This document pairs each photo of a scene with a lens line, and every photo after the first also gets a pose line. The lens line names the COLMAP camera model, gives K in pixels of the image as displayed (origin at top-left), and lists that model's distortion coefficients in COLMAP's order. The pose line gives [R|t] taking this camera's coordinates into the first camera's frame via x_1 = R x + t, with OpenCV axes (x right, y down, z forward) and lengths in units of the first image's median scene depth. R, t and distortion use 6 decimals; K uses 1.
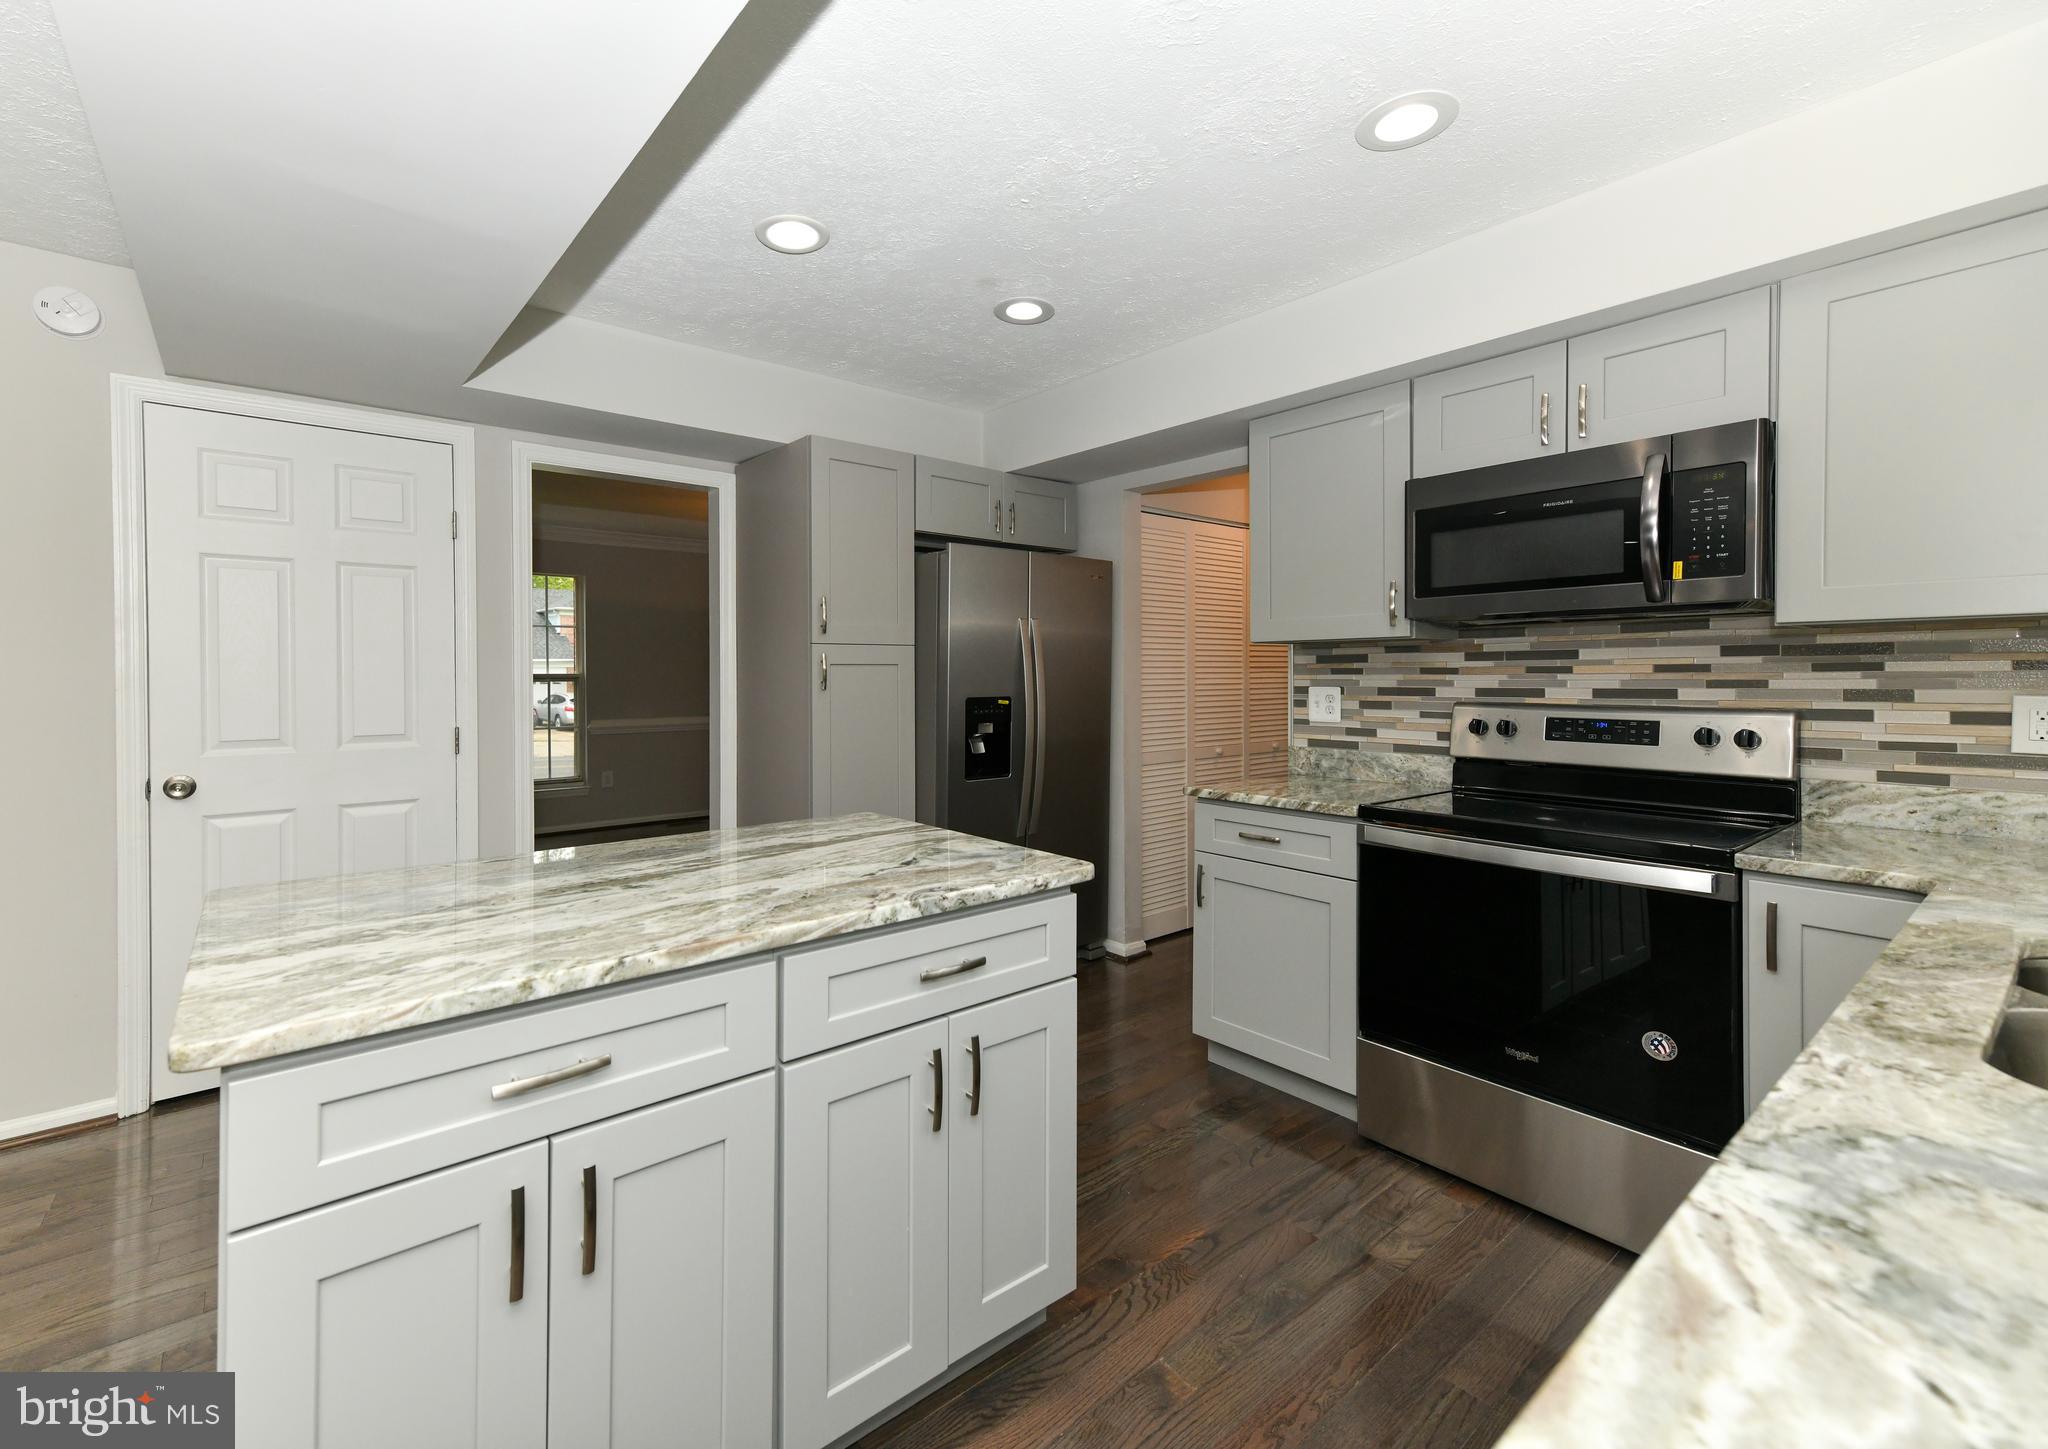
lens RADIAL K [[863.3, 0, 948.1], [0, 863.3, 685.4], [0, 0, 1]] dist [0.016356, 0.000078]
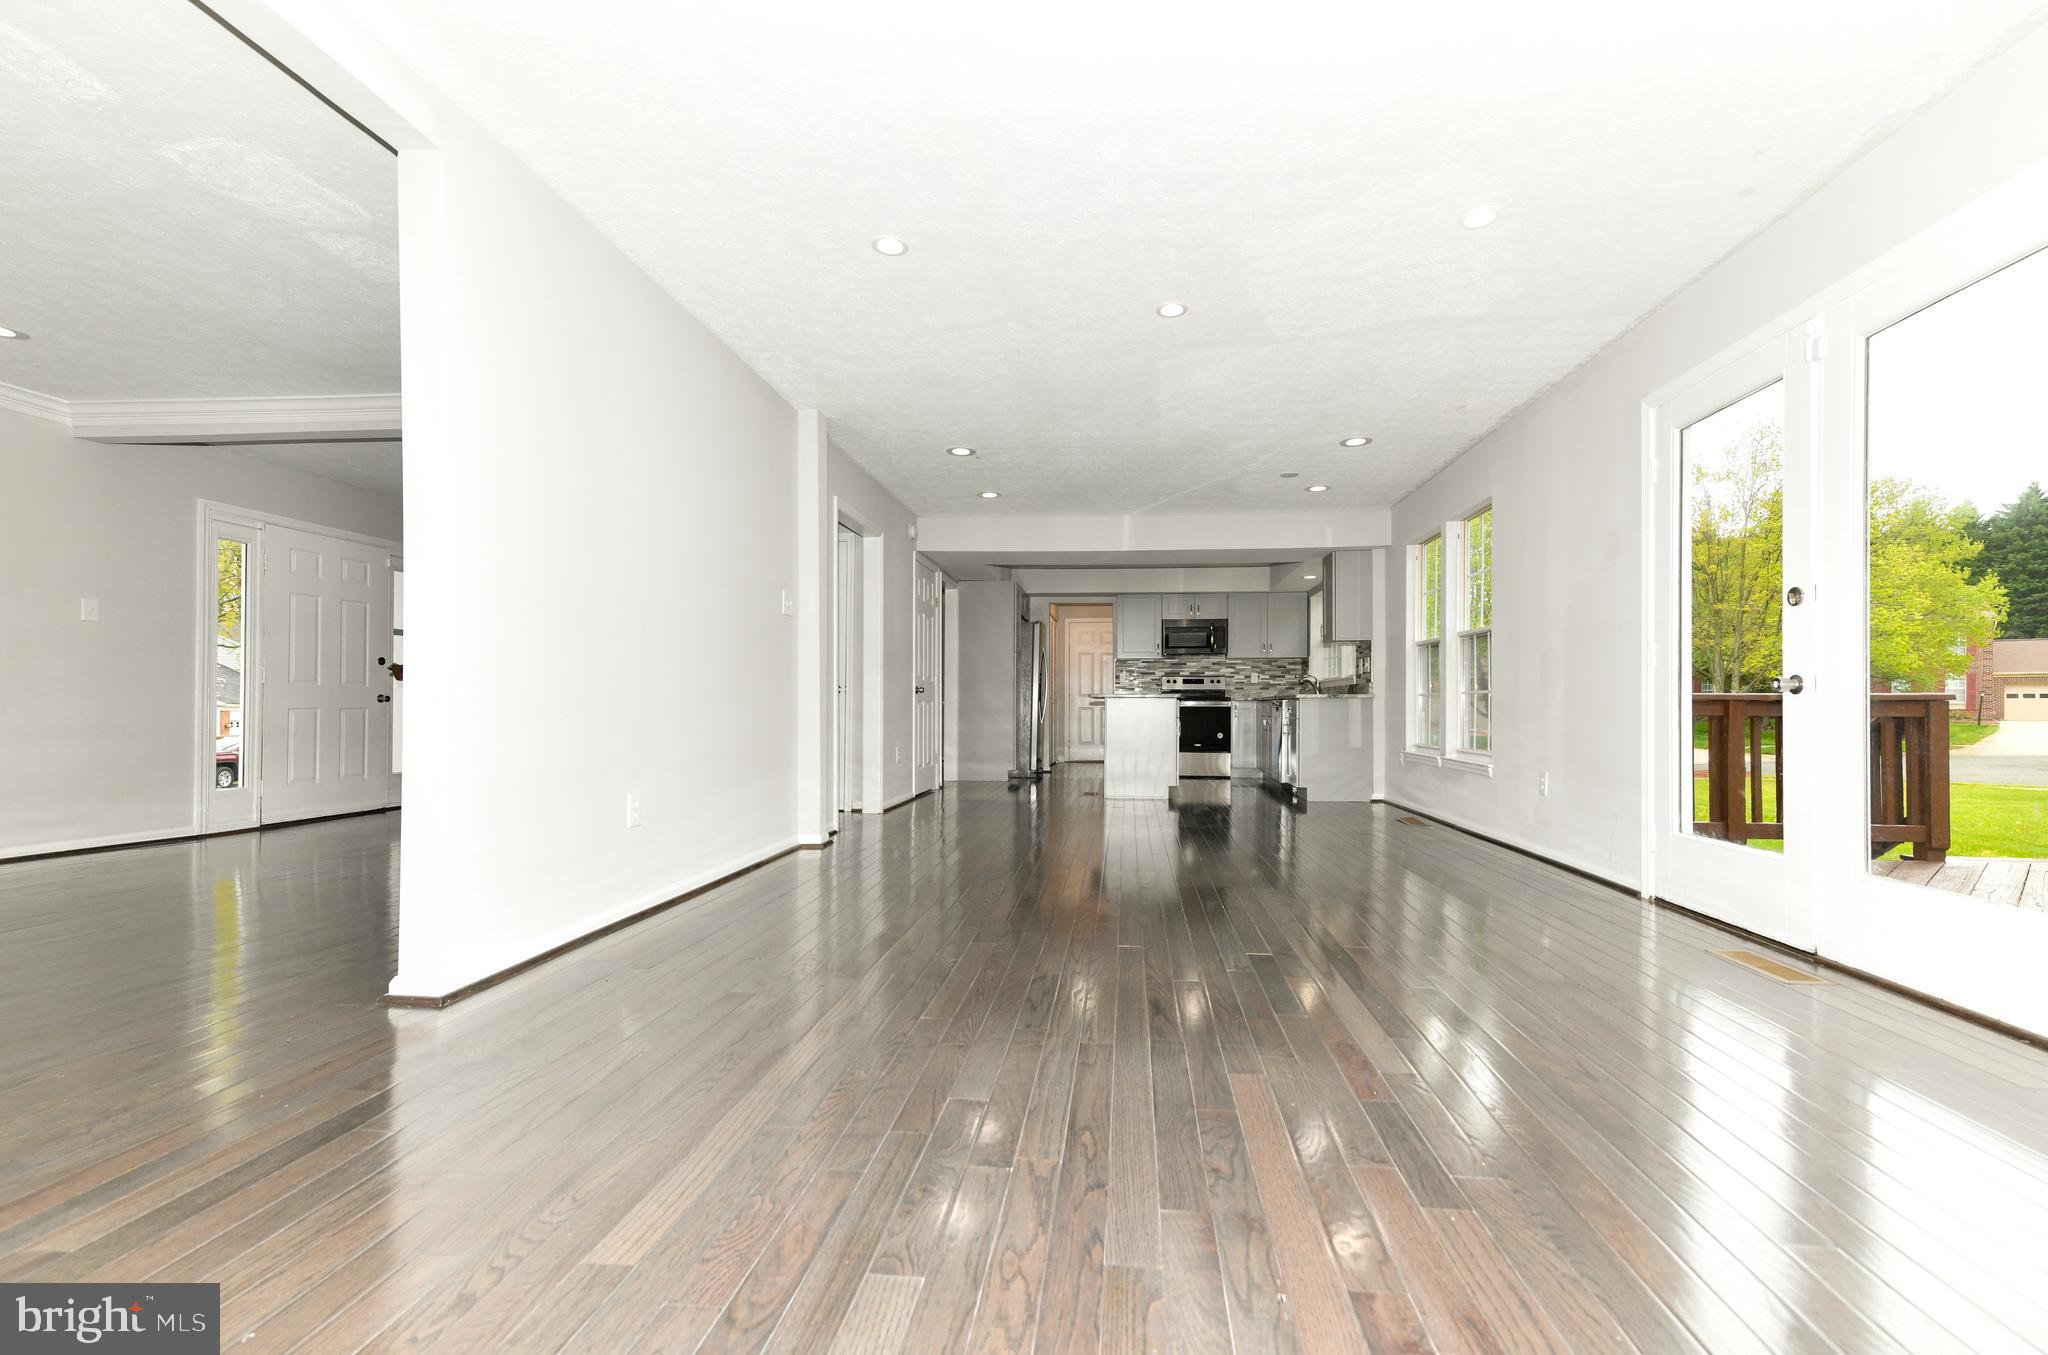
lens RADIAL K [[851.7, 0, 1064.1], [0, 851.7, 703.0], [0, 0, 1]] dist [0.014730, -0.000234]
pose [[0.670868, 0.005559, 0.741556, -2.692143], [0.005298, 0.999910, -0.012290, 0.197647], [-0.741558, 0.012174, 0.670778, -1.303773]]
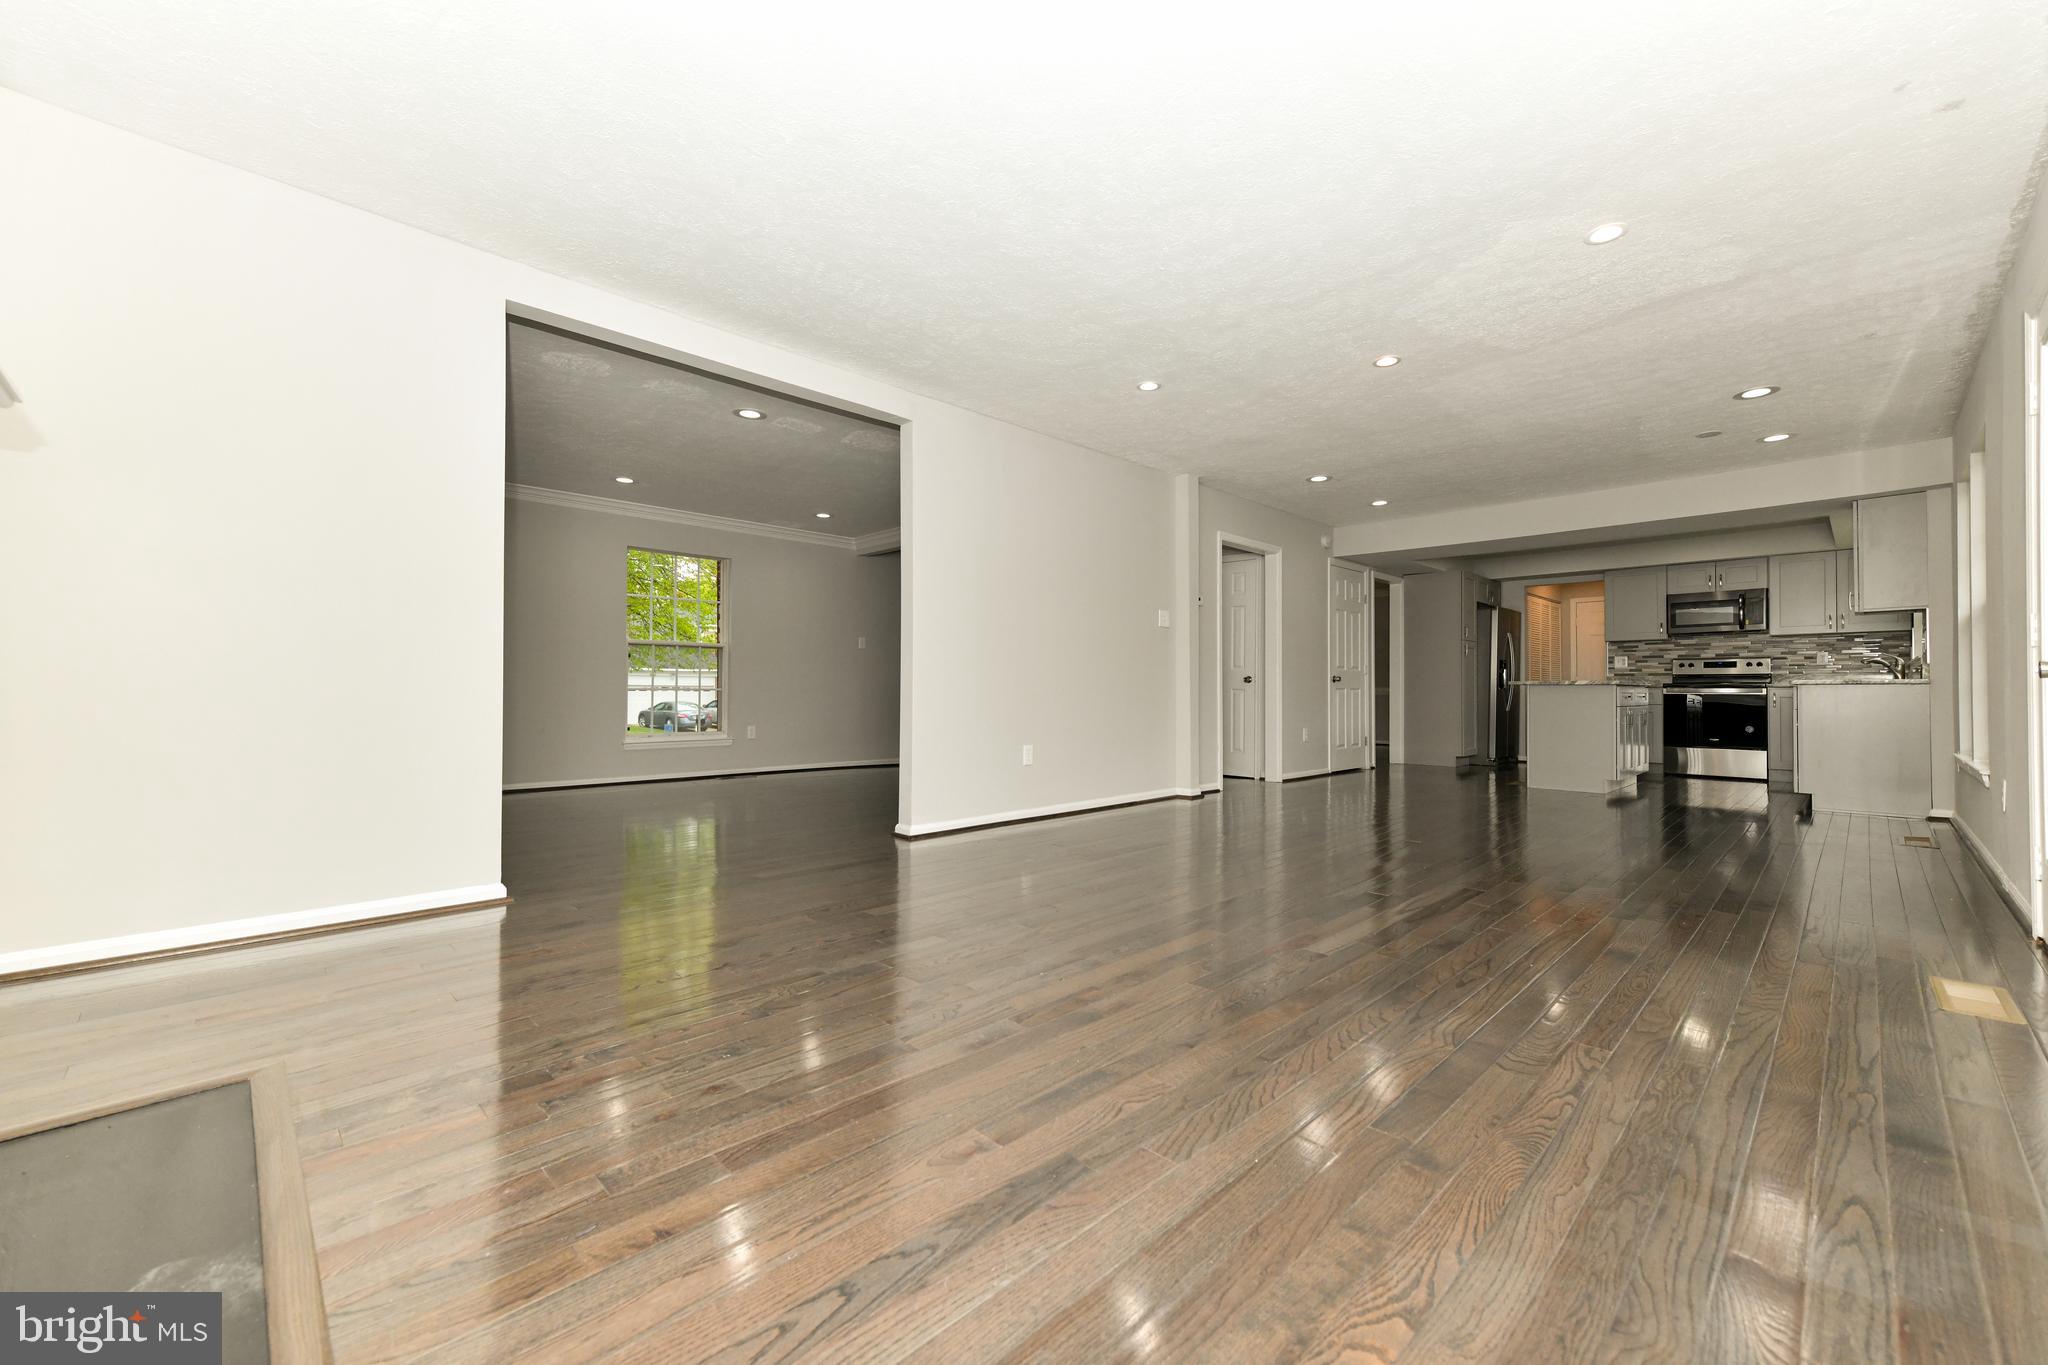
lens RADIAL K [[812.0, 0, 1036.7], [0, 812.0, 684.8], [0, 0, 1]] dist [0.011094, 0.000247]
pose [[0.991621, 0.005492, 0.129068, -2.427883], [-0.003019, 0.999808, -0.019348, 0.201796], [-0.129150, 0.018796, 0.991447, -1.949363]]
